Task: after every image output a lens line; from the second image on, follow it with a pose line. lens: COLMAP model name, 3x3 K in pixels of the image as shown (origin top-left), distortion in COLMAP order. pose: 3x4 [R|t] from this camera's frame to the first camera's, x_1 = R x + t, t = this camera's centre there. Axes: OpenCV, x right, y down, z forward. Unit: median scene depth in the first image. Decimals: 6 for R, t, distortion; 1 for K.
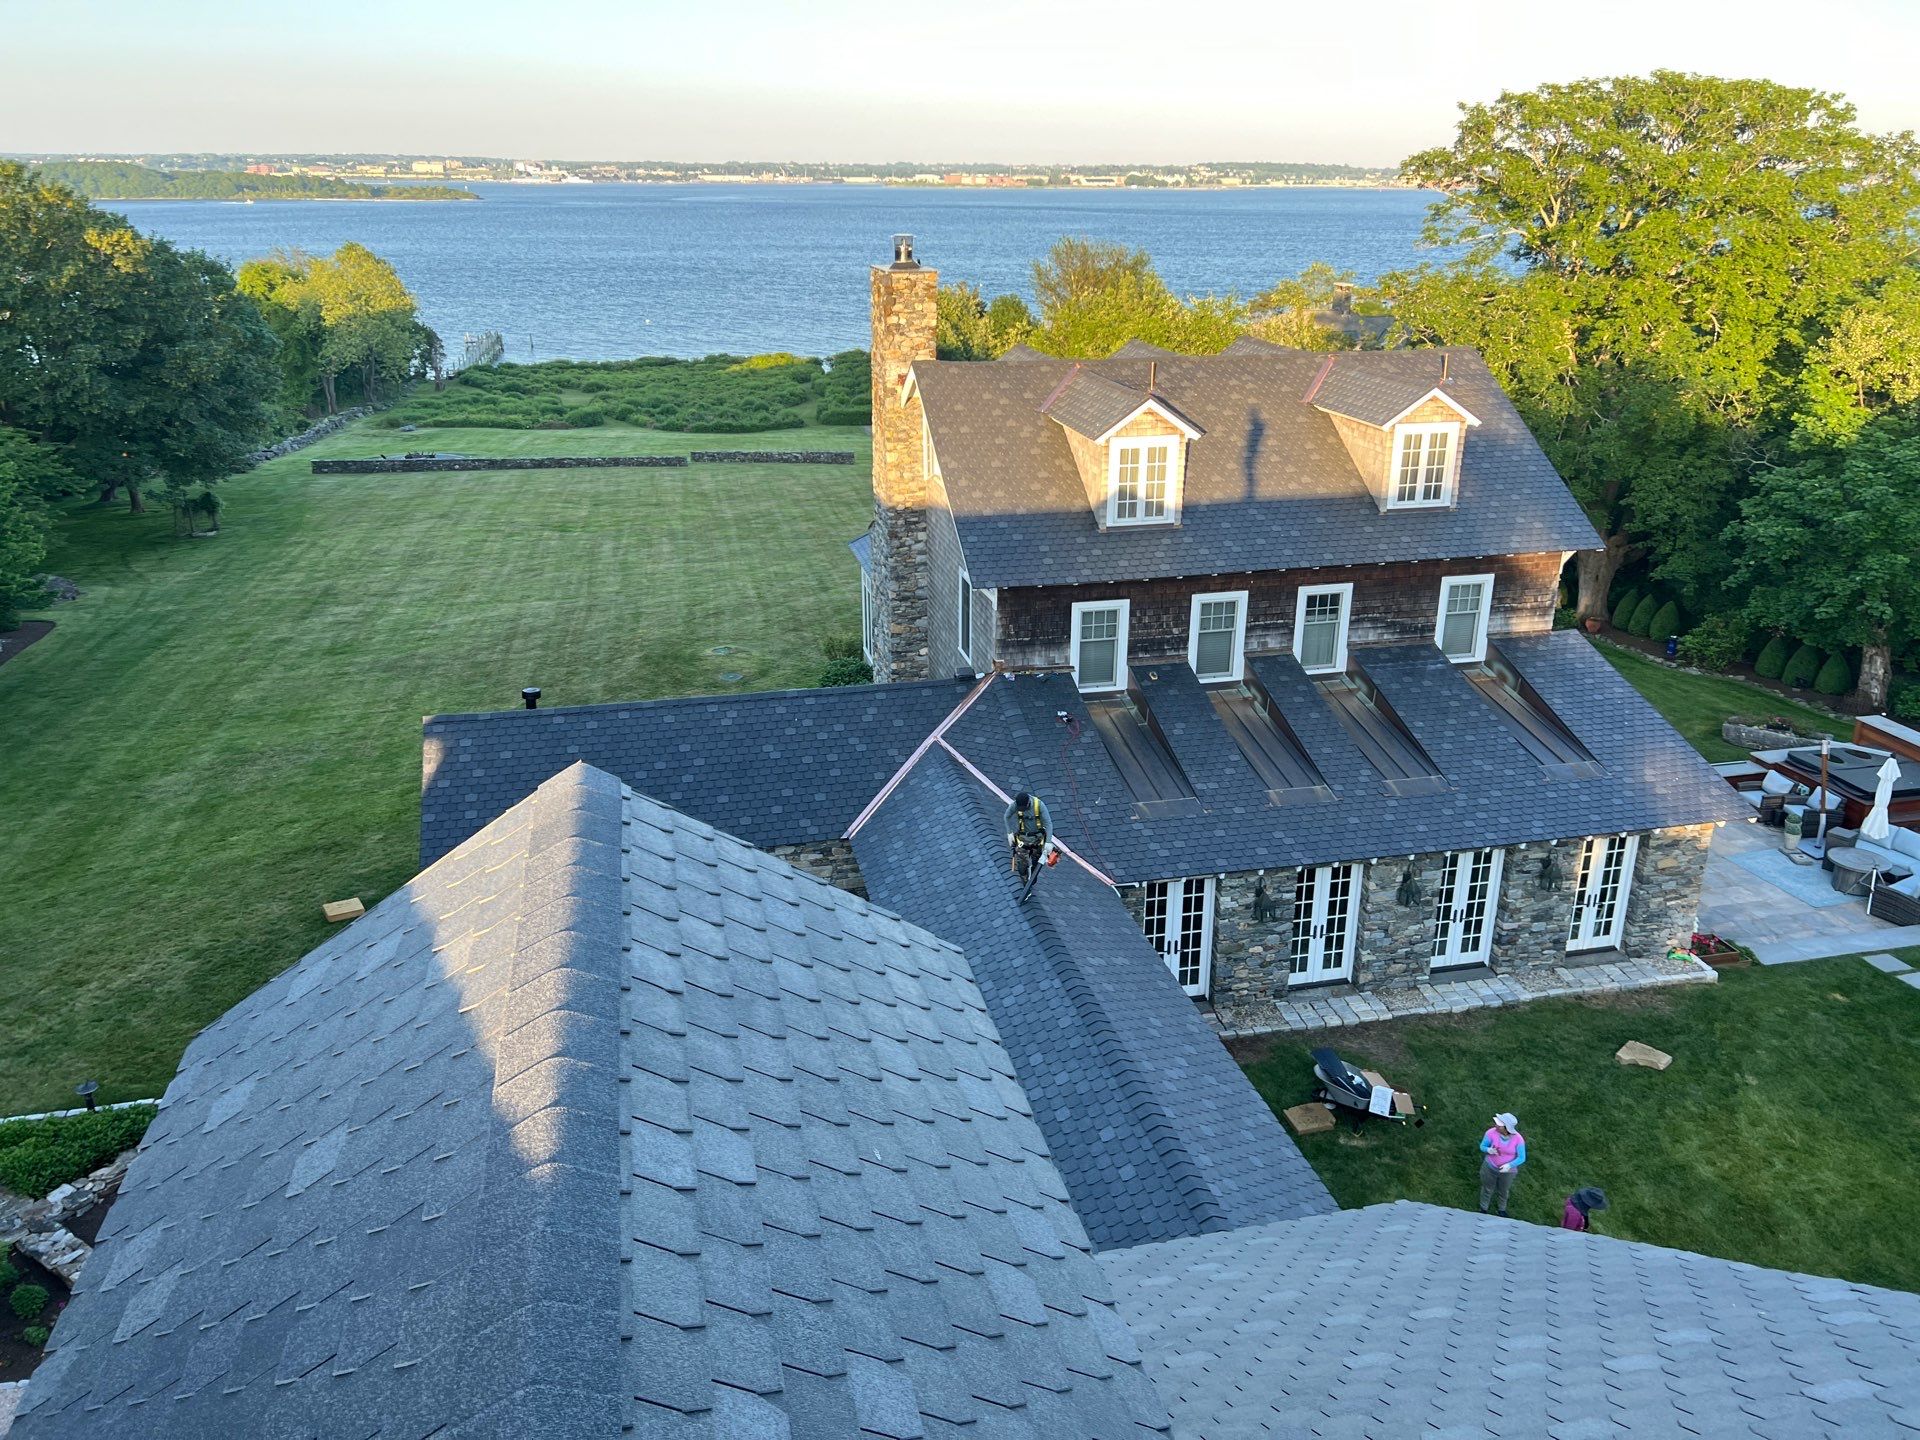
lens RADIAL K [[1426.9, 0, 960.0], [0, 1426.9, 720.0], [0, 0, 1]] dist [0.106432, -0.139937]
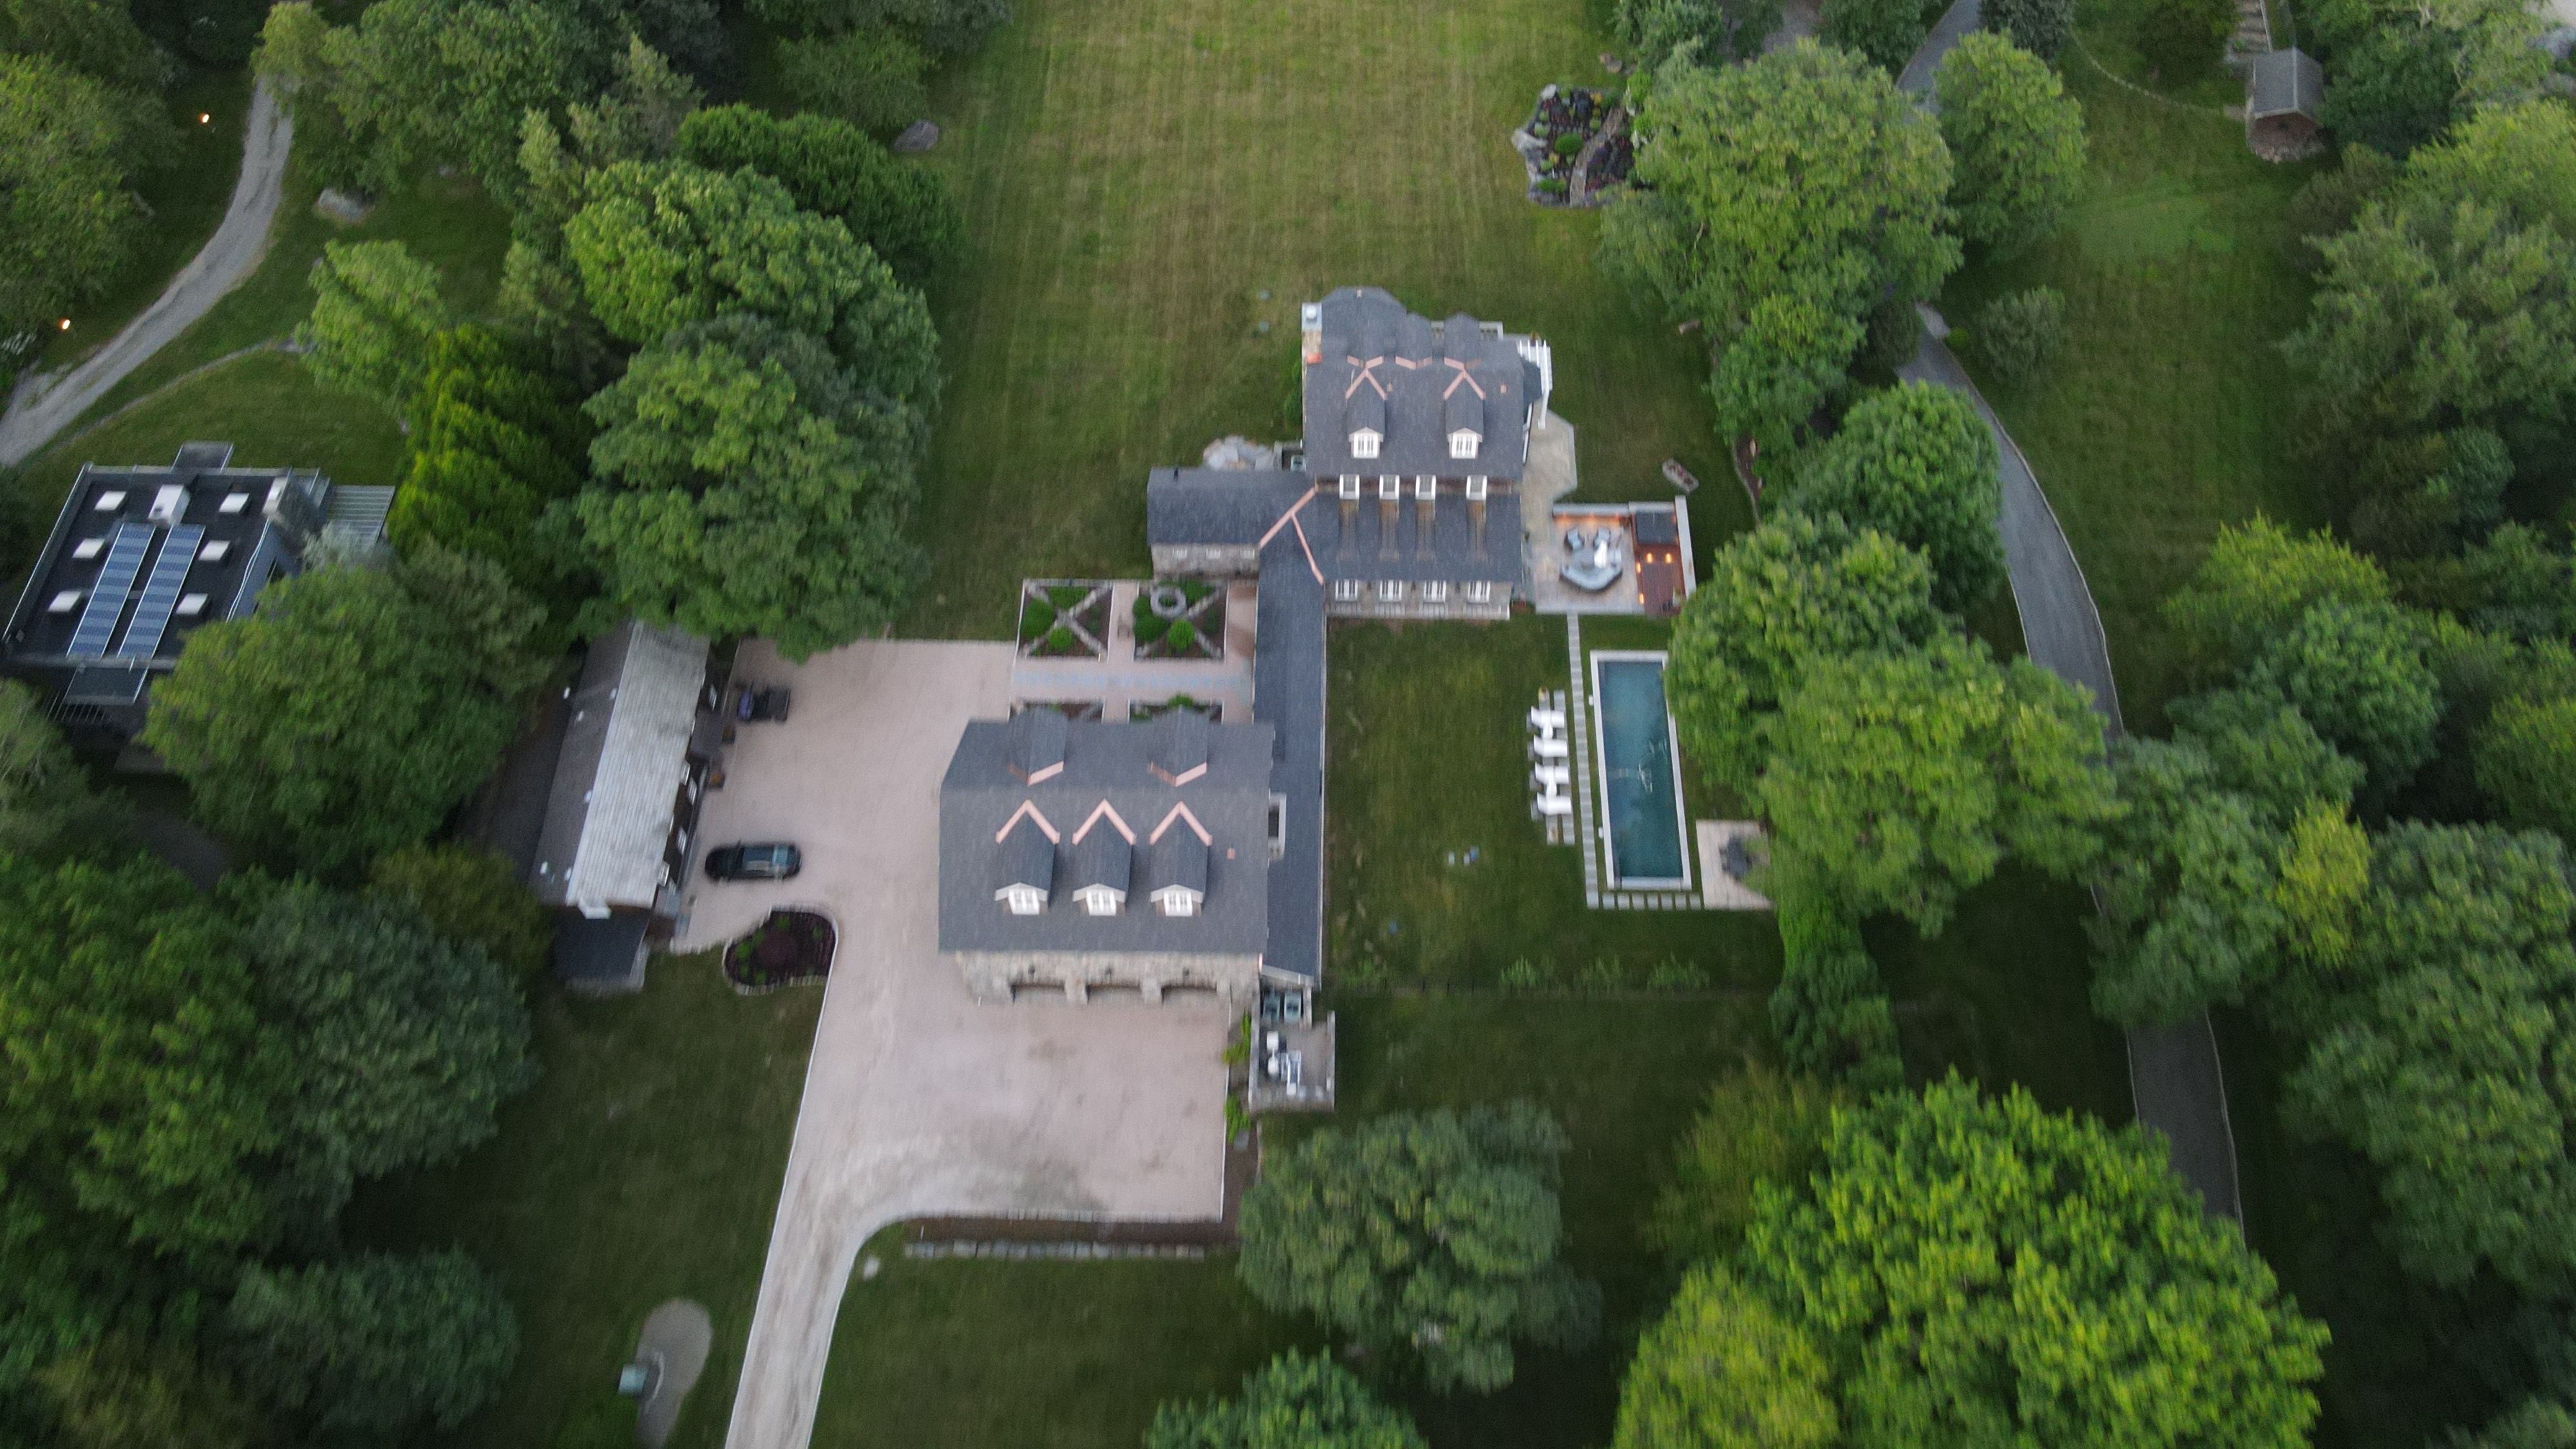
lens RADIAL K [[1933.9, 0, 1316.5], [0, 1933.9, 718.5], [0, 0, 1]] dist [0.018918, 0.001772]
pose [[0.971995, 0.197178, -0.127850, 0.660439], [-0.079948, 0.789049, 0.609106, -2.195131], [0.220983, -0.581827, 0.782716, -2.590942]]
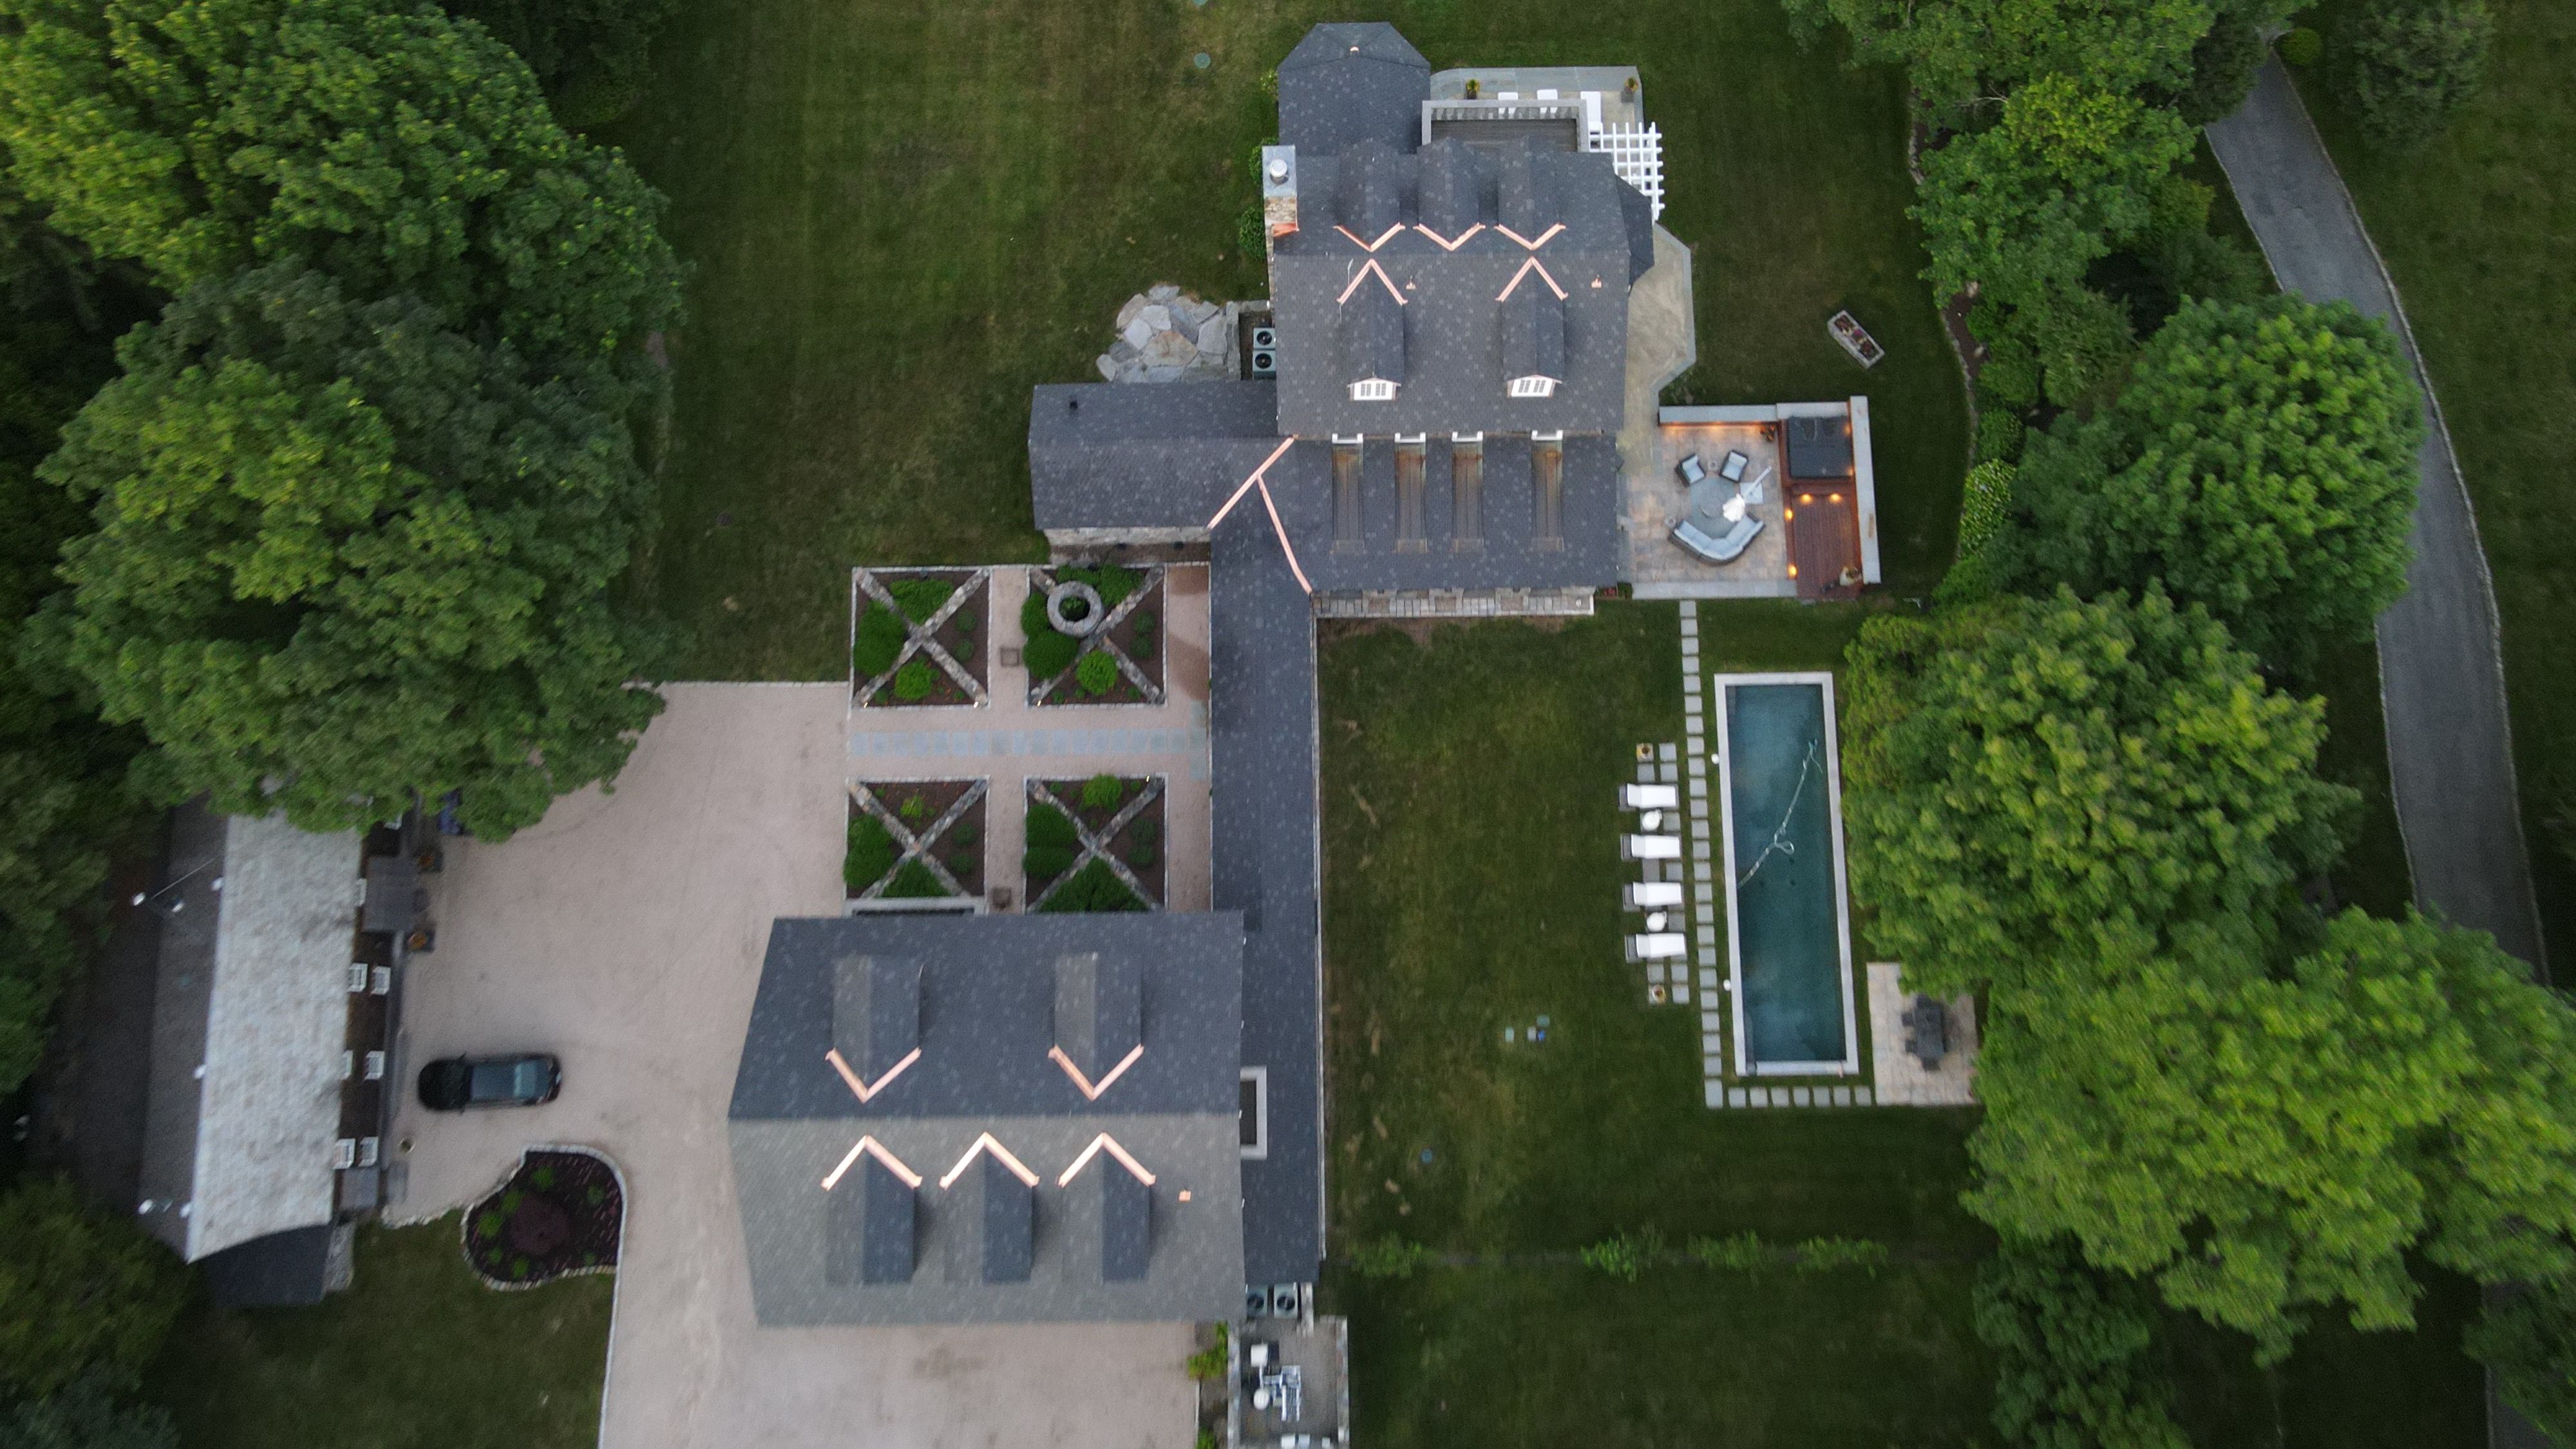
lens RADIAL K [[1905.6, 0, 1306.8], [0, 1905.6, 729.3], [0, 0, 1]] dist [0.016681, 0.003553]
pose [[0.978082, 0.203201, -0.045432, 0.241571], [-0.065913, 0.509130, 0.858162, -2.078800], [0.197511, -0.836359, 0.511364, -0.691645]]
